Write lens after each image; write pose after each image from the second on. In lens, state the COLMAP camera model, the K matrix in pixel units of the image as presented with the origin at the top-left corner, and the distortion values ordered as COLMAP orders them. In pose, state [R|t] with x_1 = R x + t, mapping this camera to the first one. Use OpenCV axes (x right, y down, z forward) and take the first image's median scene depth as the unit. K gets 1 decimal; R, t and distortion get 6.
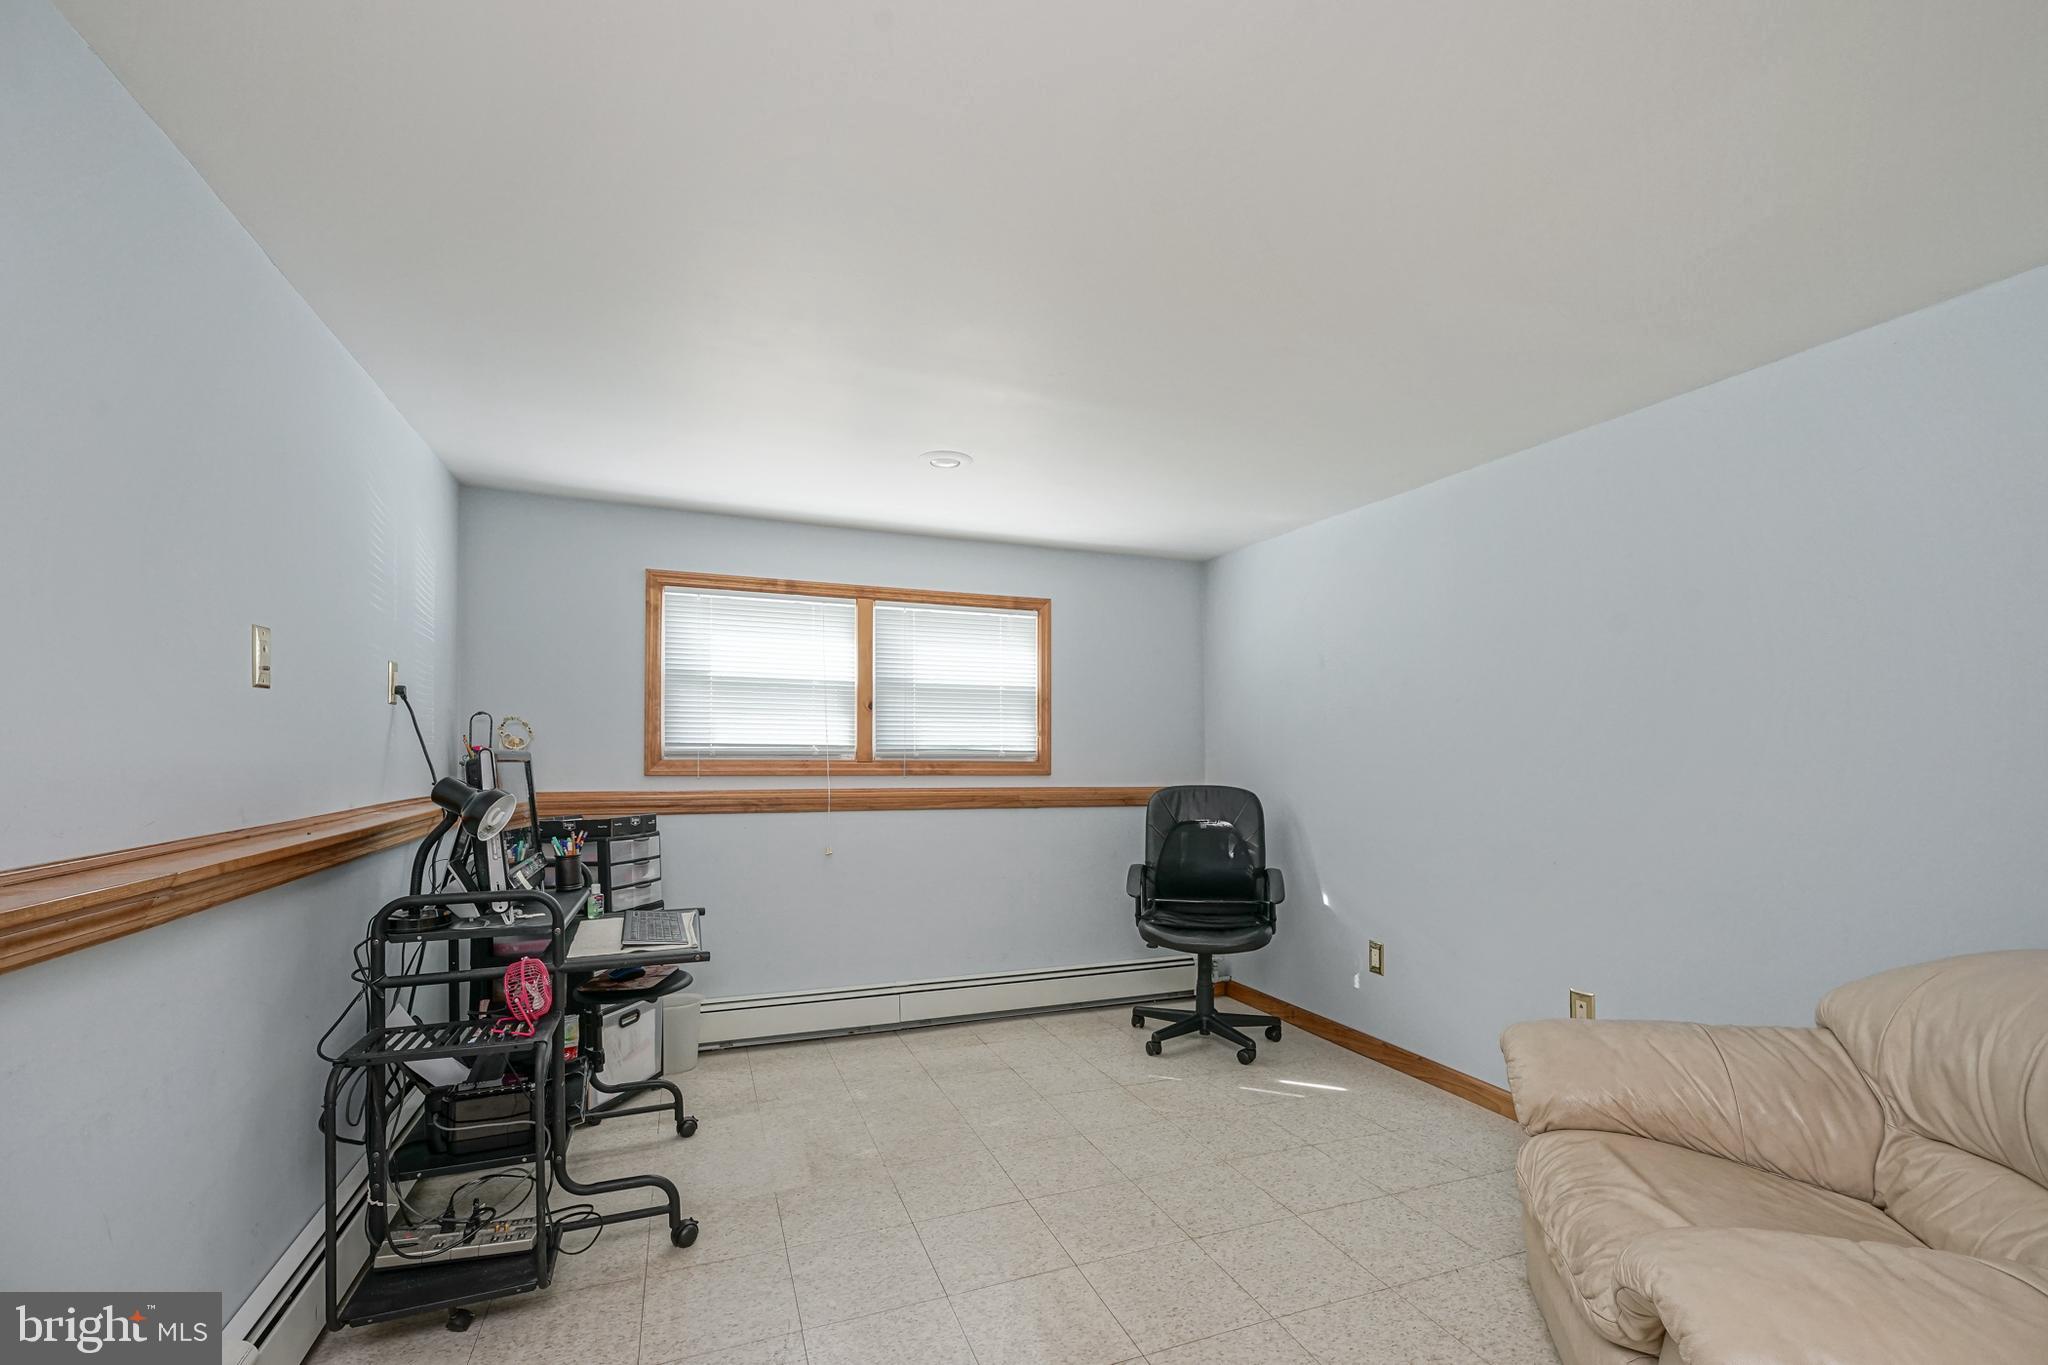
lens RADIAL K [[825.1, 0, 1023.9], [0, 825.1, 715.2], [0, 0, 1]] dist [-0.002017, 0.000098]
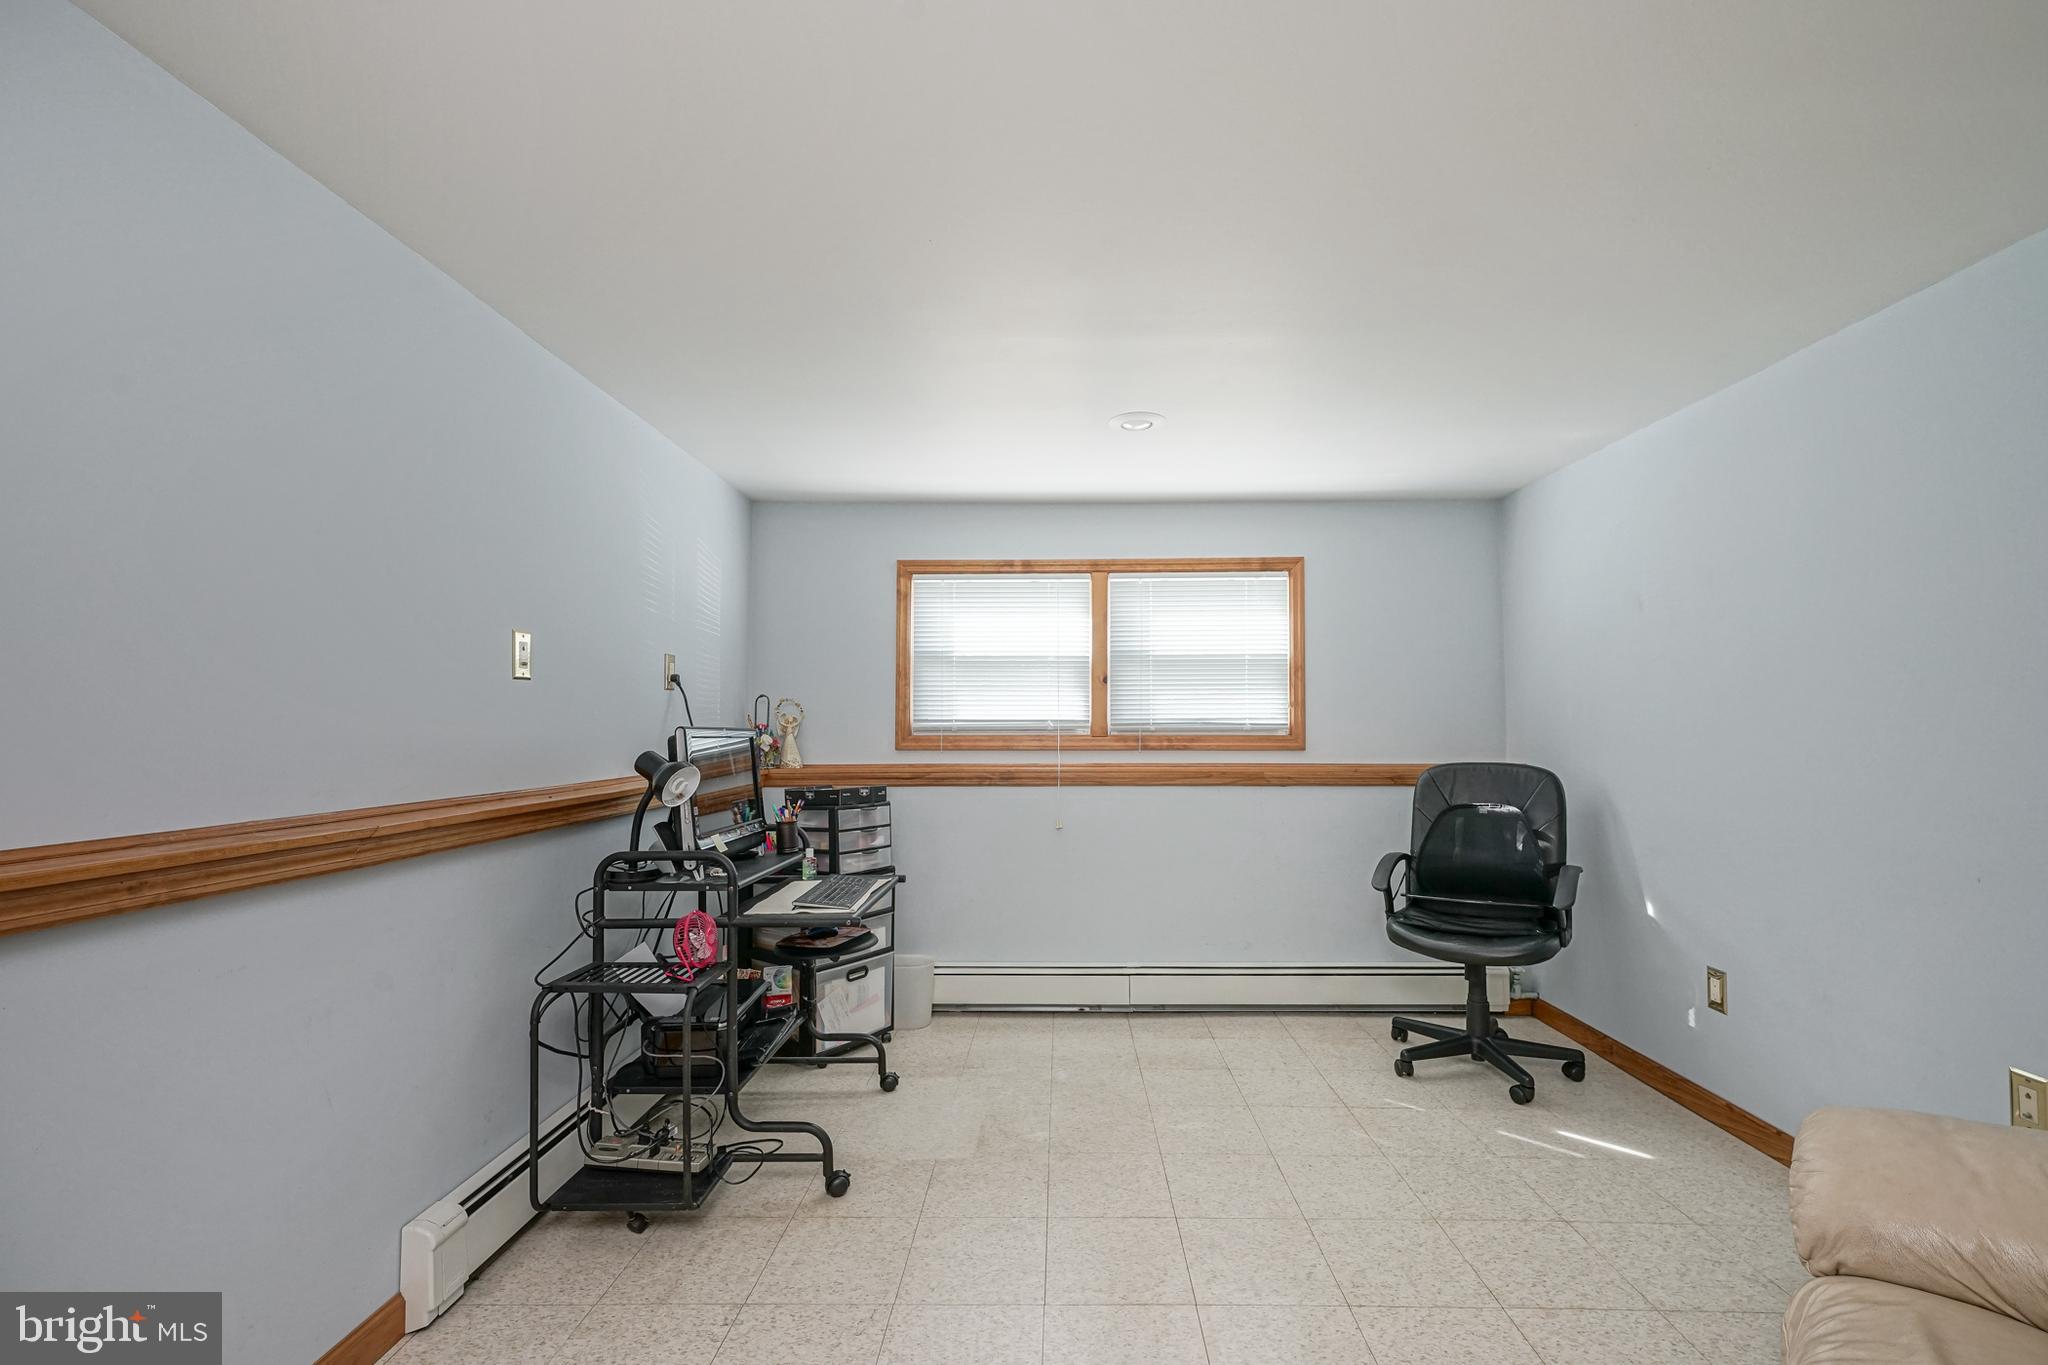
lens RADIAL K [[830.6, 0, 1033.4], [0, 830.6, 680.2], [0, 0, 1]] dist [-0.001807, 0.000305]
pose [[0.931567, -0.028907, -0.362418, 0.127189], [0.024976, 0.999567, -0.015528, 0.003295], [0.362710, 0.005413, 0.931886, 0.053366]]
